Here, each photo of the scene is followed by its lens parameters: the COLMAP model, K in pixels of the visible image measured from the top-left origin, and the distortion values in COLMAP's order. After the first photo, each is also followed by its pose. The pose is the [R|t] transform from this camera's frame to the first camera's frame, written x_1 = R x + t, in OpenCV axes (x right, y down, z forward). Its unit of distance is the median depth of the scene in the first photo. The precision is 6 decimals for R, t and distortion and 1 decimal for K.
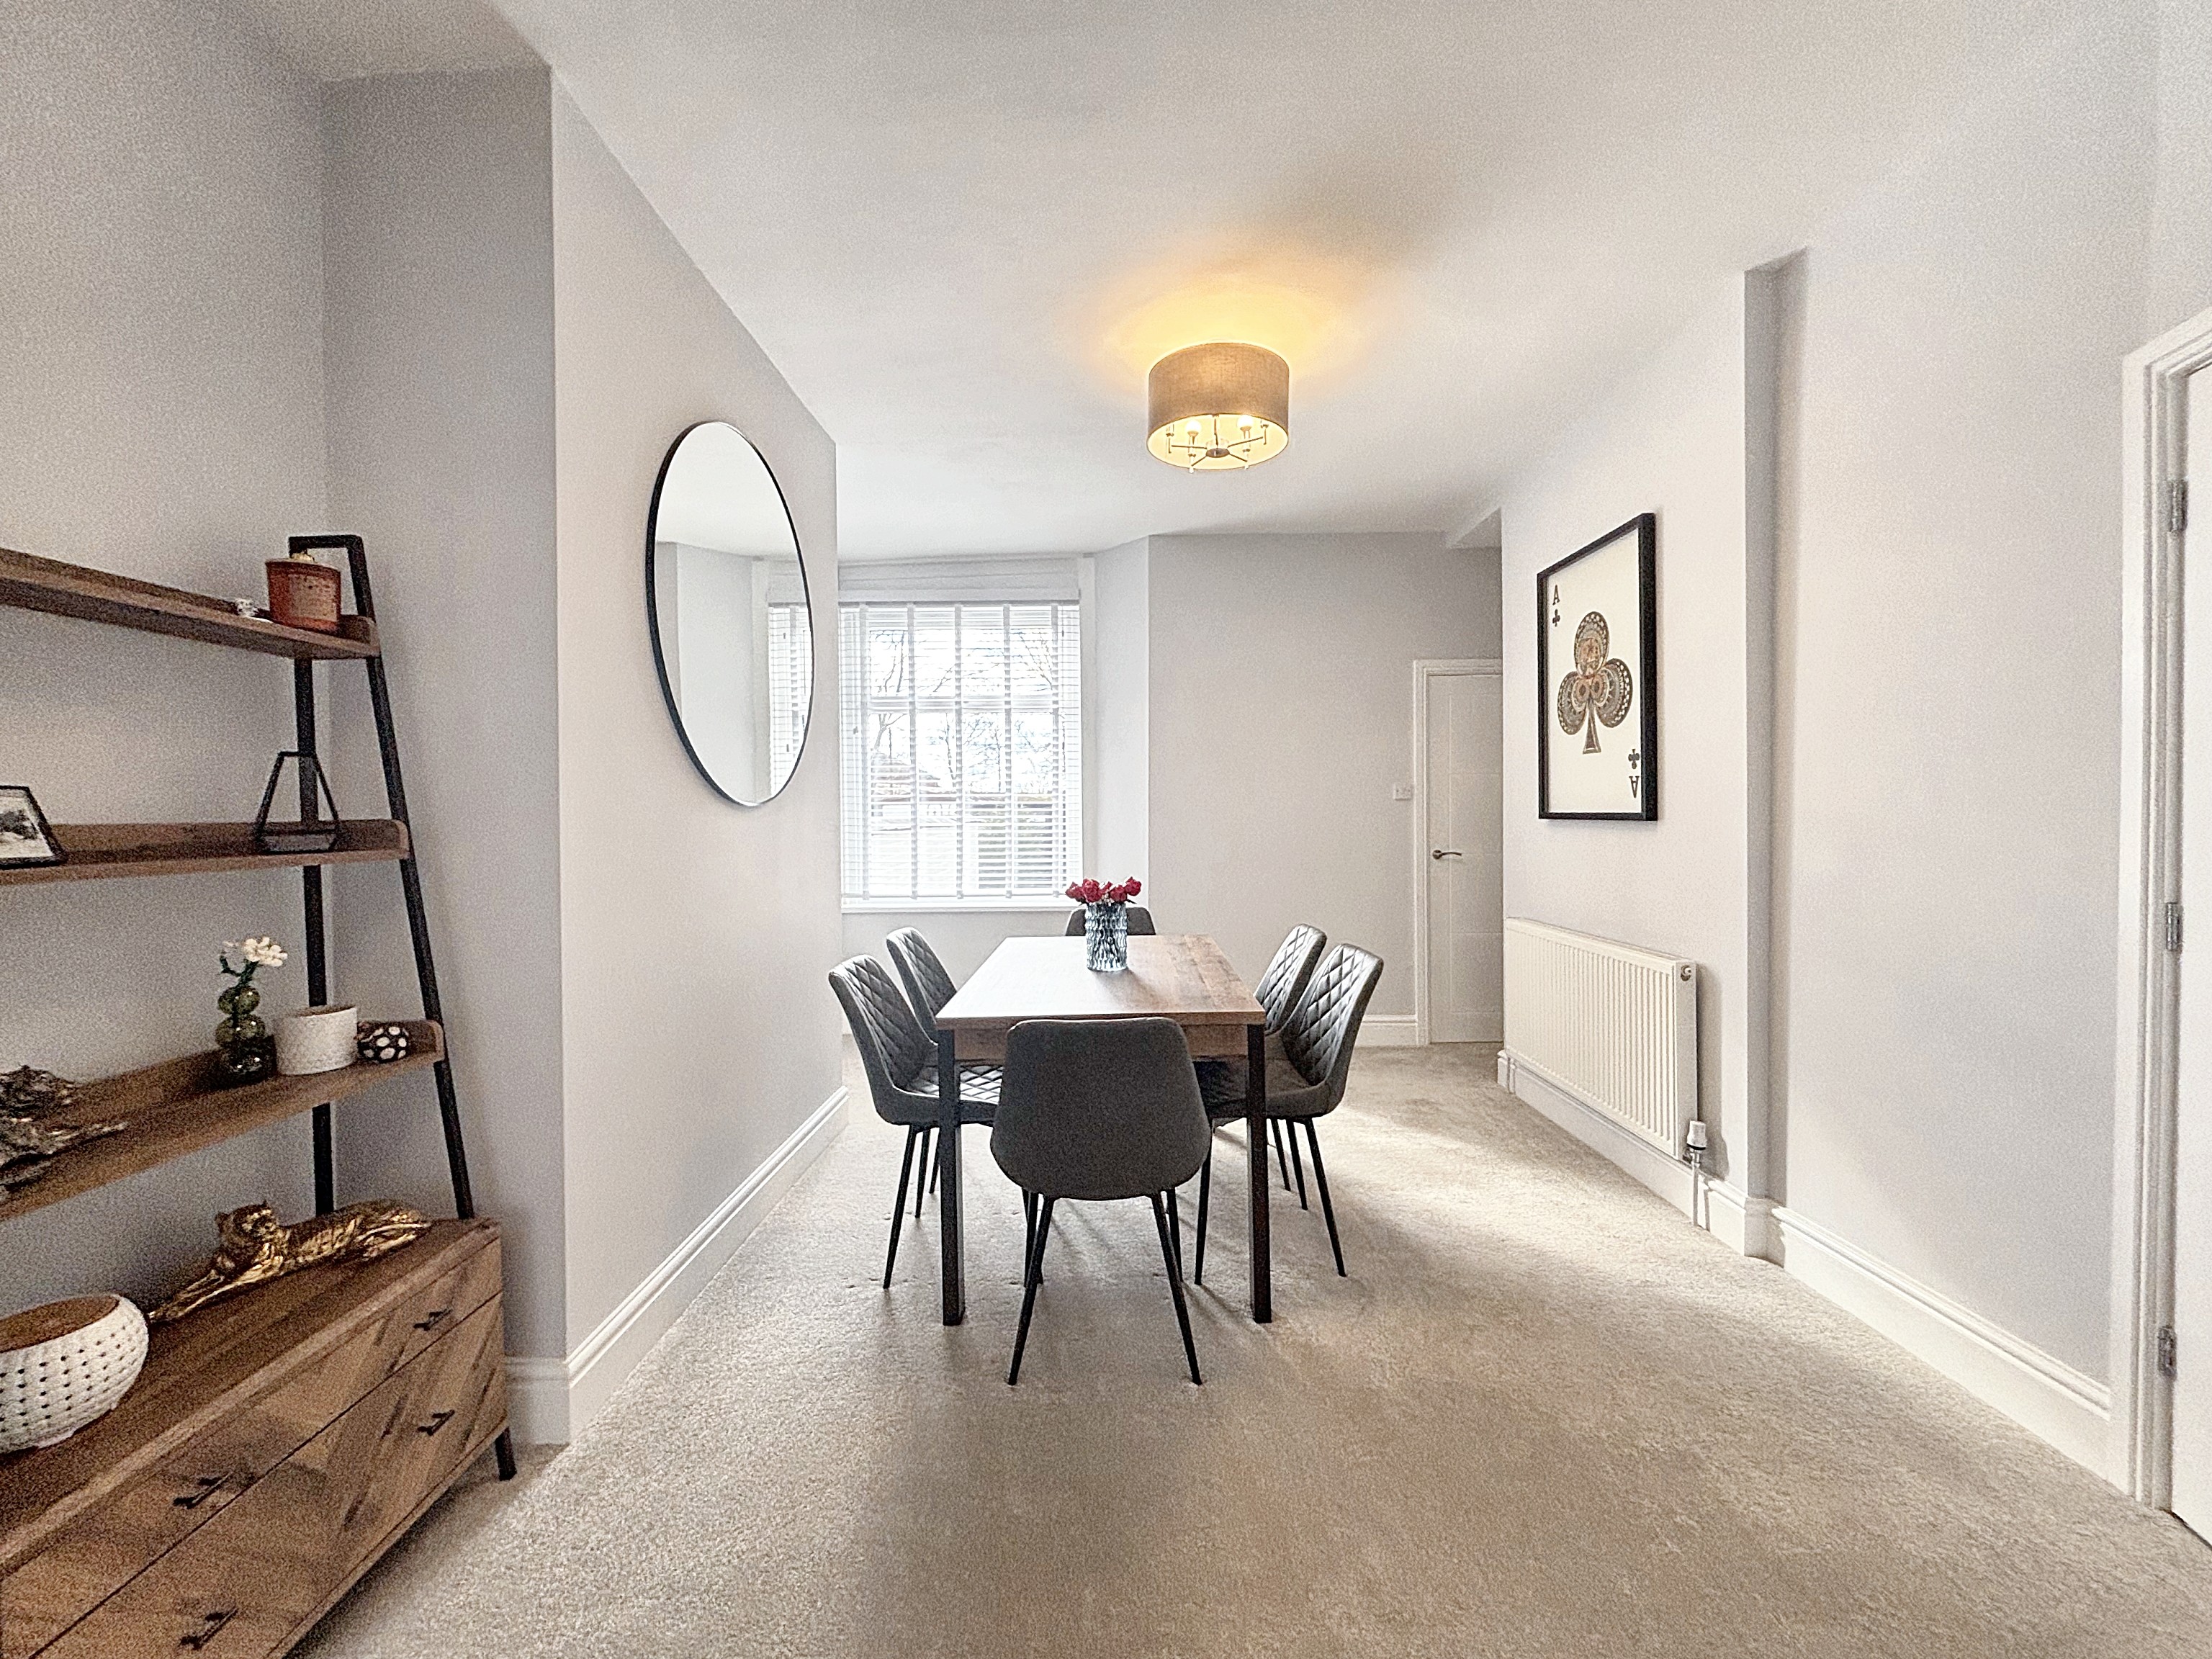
lens RADIAL K [[890.1, 0, 1106.4], [0, 890.1, 830.3], [0, 0, 1]] dist [0.001362, -0.000748]
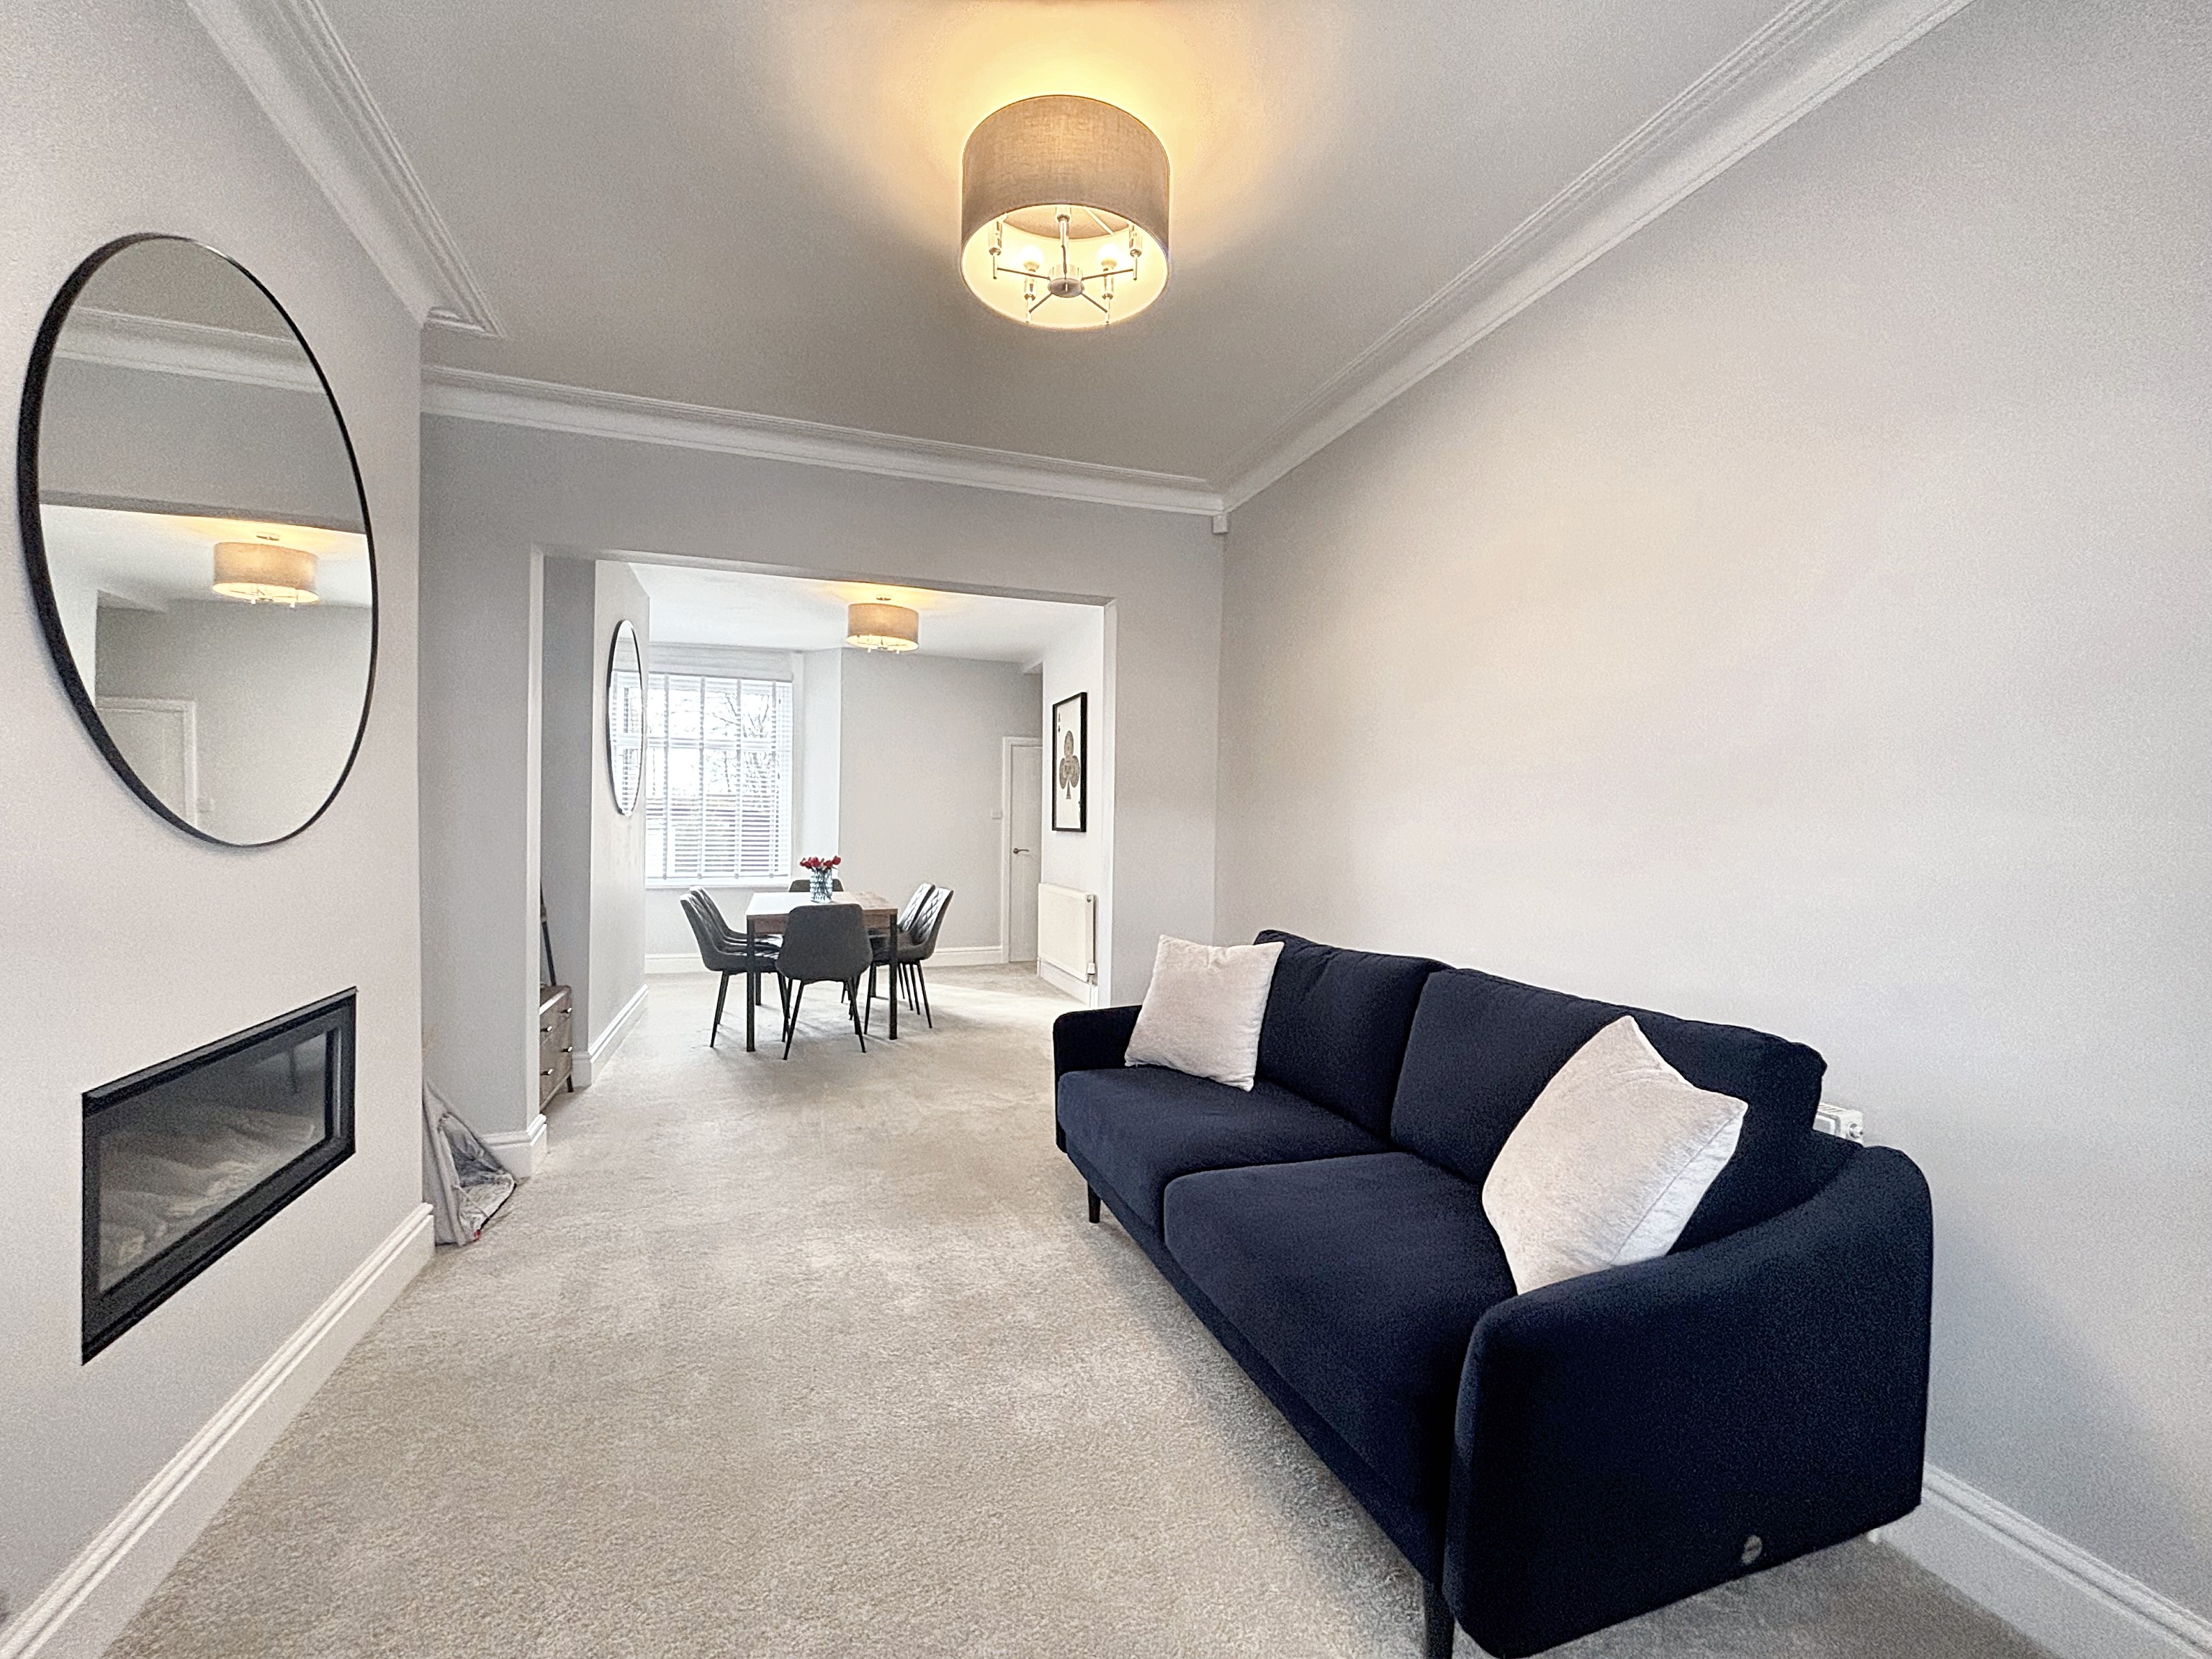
lens RADIAL K [[890.1, 0, 1111.7], [0, 890.1, 829.1], [0, 0, 1]] dist [0.001362, -0.000748]
pose [[0.933714, 0.020158, 0.357451, -0.103770], [-0.016005, 0.999766, -0.014571, 0.011940], [-0.357661, 0.007884, 0.933818, -1.057320]]
